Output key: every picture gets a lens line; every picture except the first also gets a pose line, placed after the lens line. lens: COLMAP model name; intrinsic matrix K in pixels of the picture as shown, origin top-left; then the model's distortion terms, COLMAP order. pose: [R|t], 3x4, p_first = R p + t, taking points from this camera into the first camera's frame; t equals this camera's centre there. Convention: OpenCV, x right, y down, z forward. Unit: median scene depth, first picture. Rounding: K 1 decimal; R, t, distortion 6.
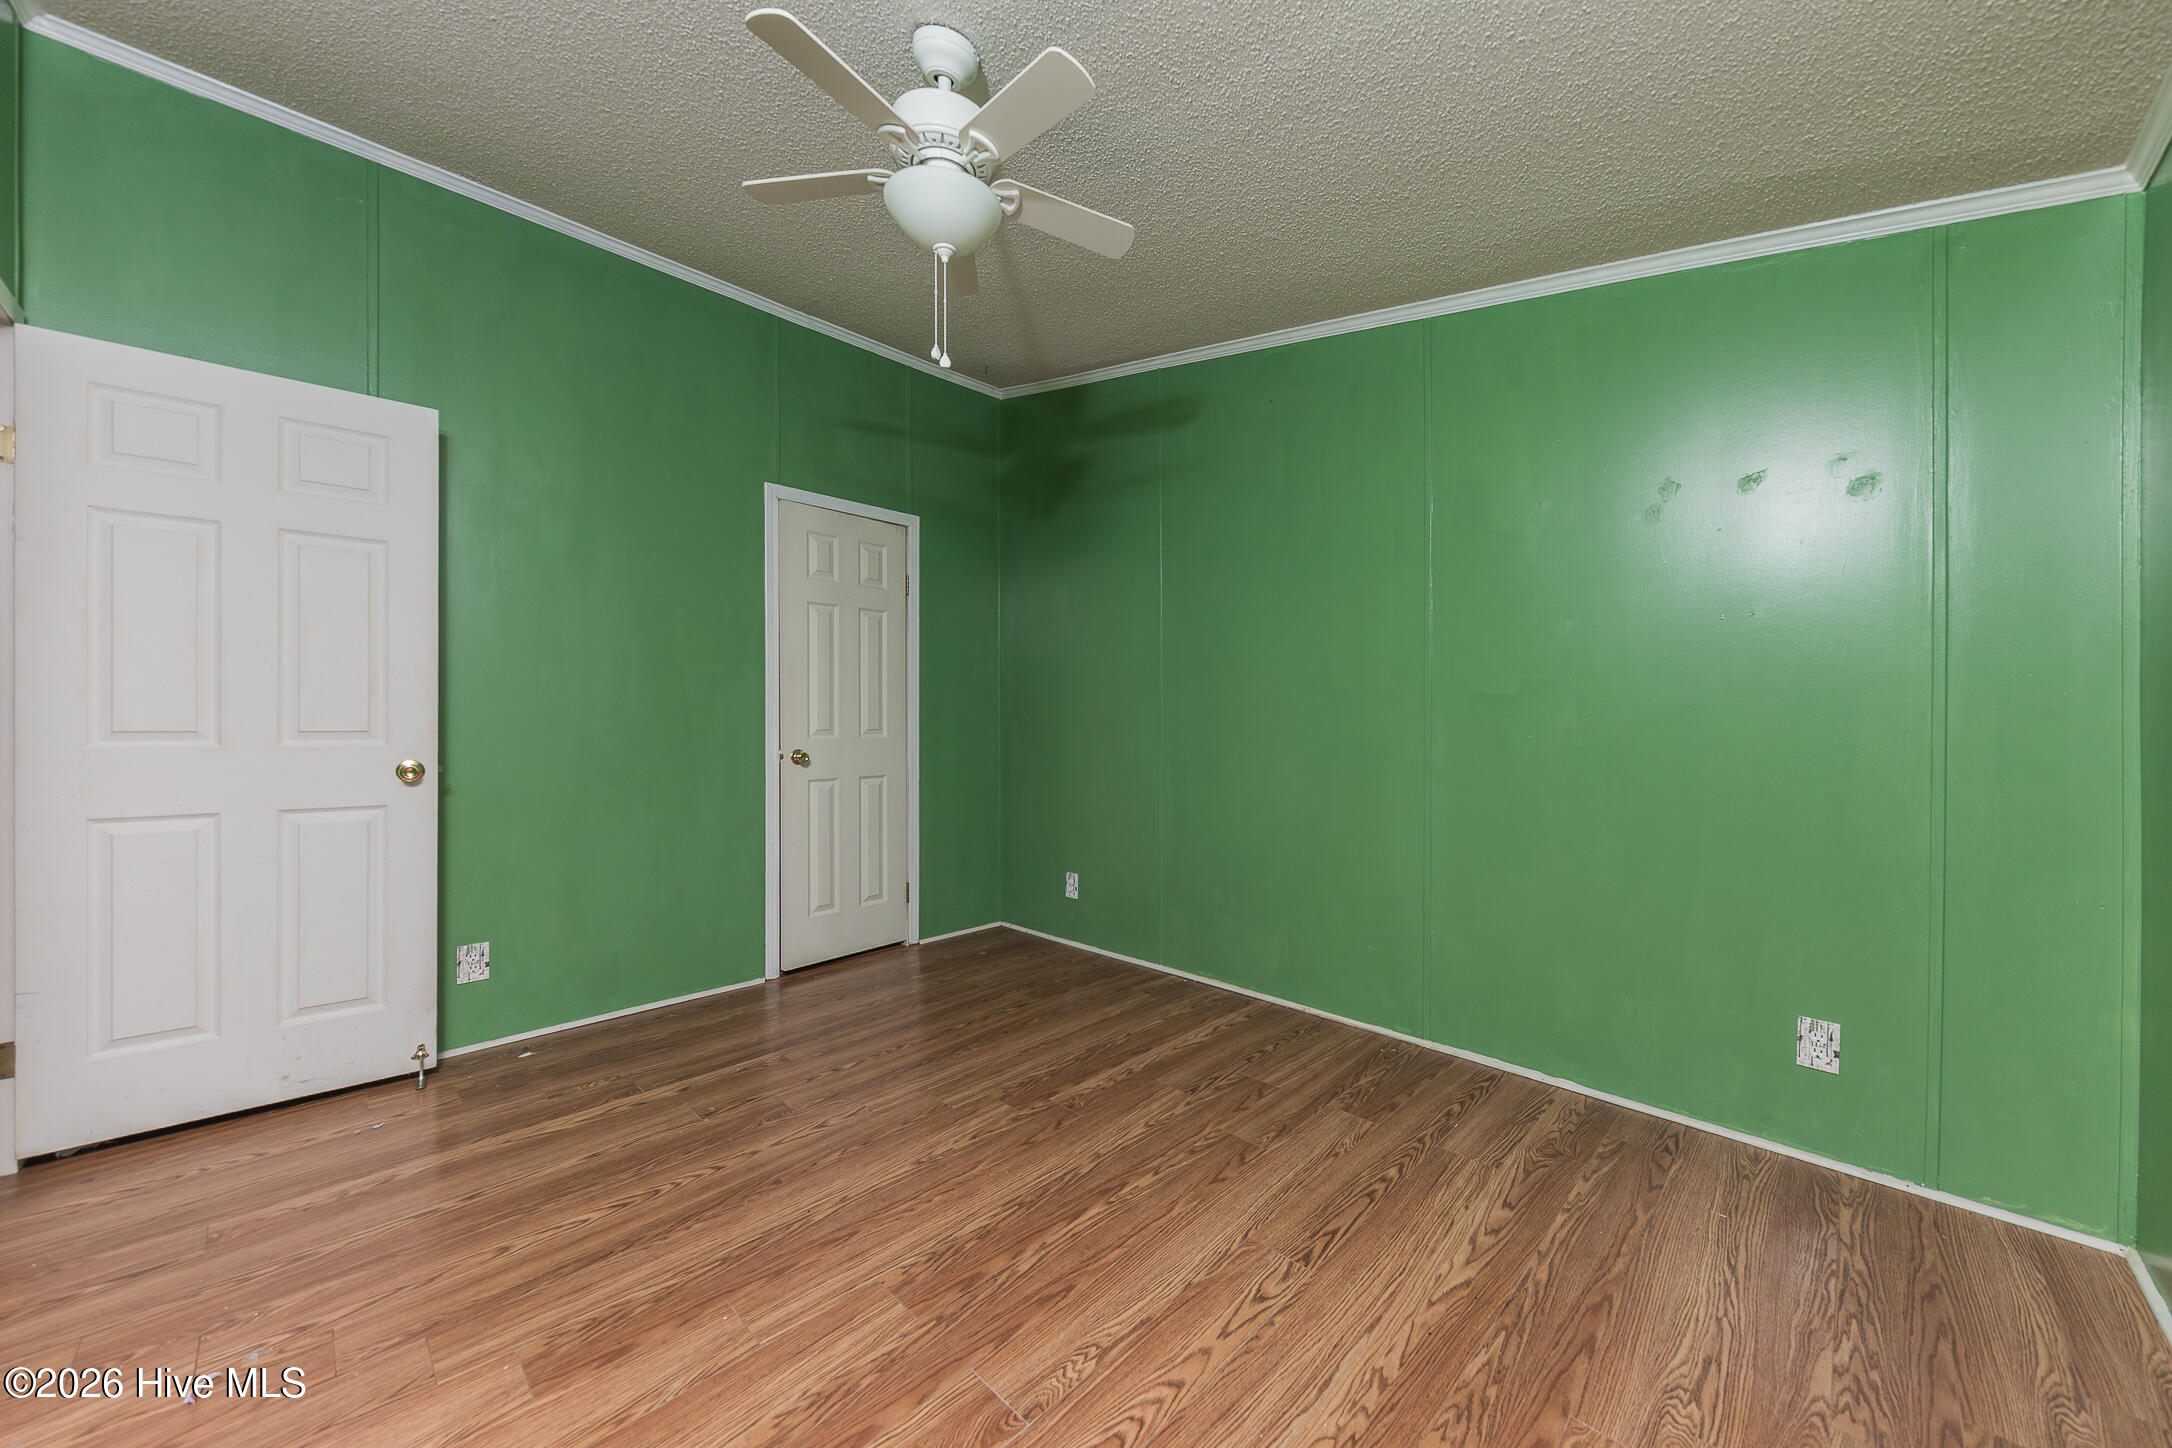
lens RADIAL K [[753.5, 0, 1132.6], [0, 753.5, 716.4], [0, 0, 1]] dist [0.008949, -0.003804]
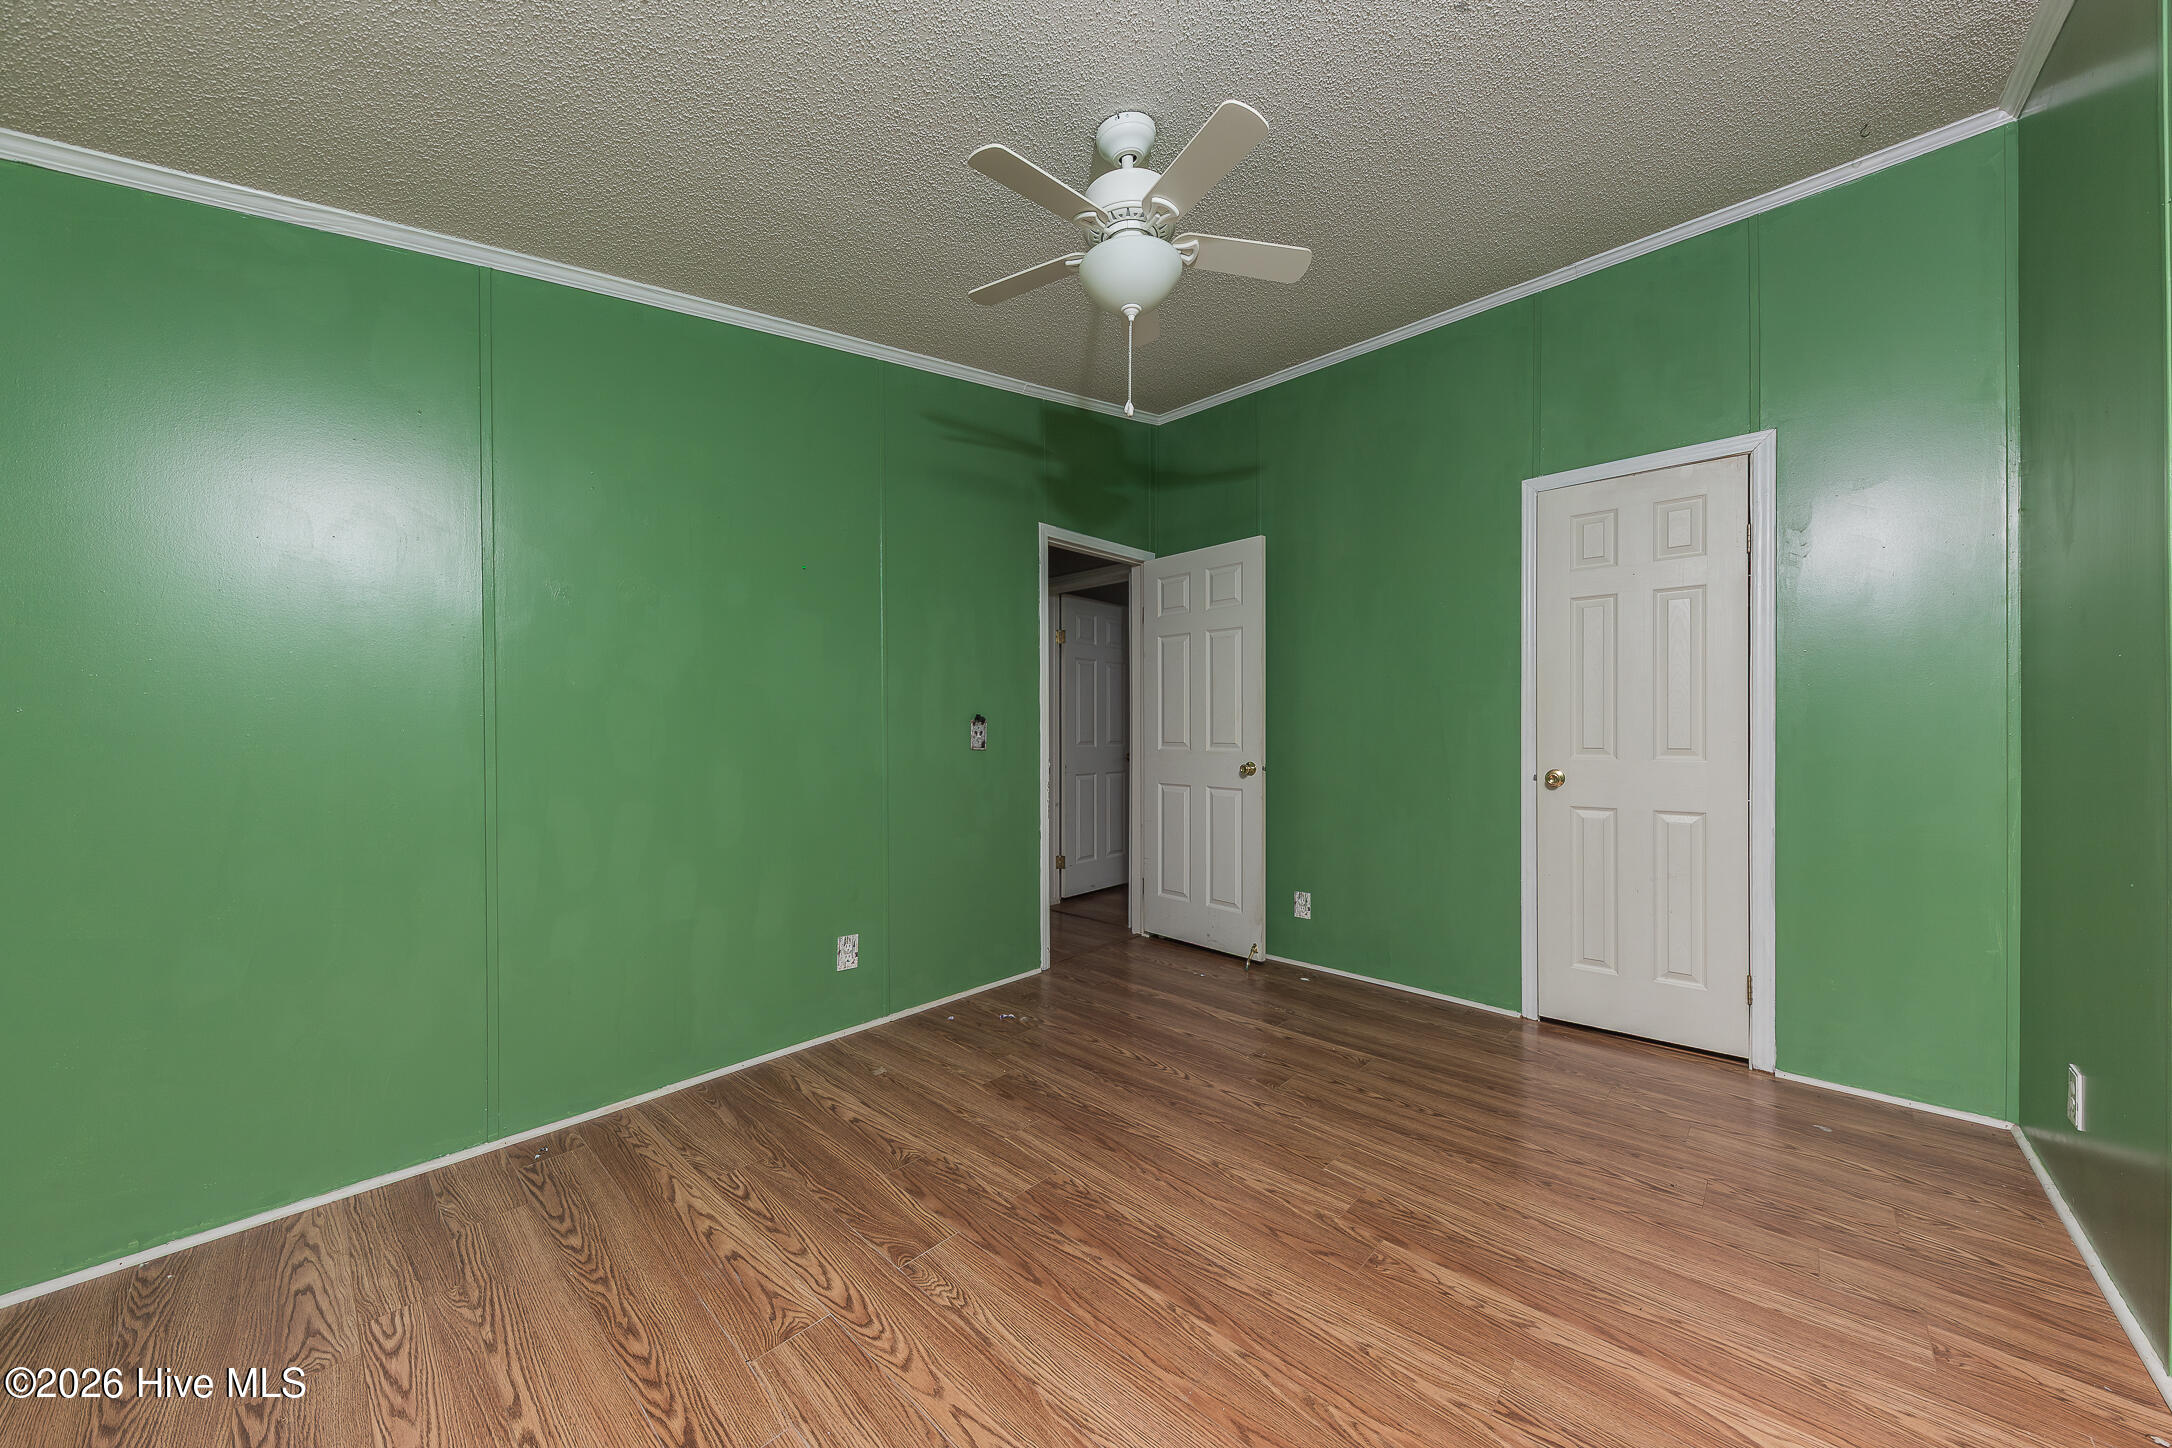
lens RADIAL K [[753.5, 0, 1122.5], [0, 753.5, 739.8], [0, 0, 1]] dist [0.008949, -0.003804]
pose [[0.023615, 0.004153, -0.999712, 0.665658], [0.003639, 0.999984, 0.004240, 0.006981], [0.999715, -0.003738, 0.023600, 0.765611]]
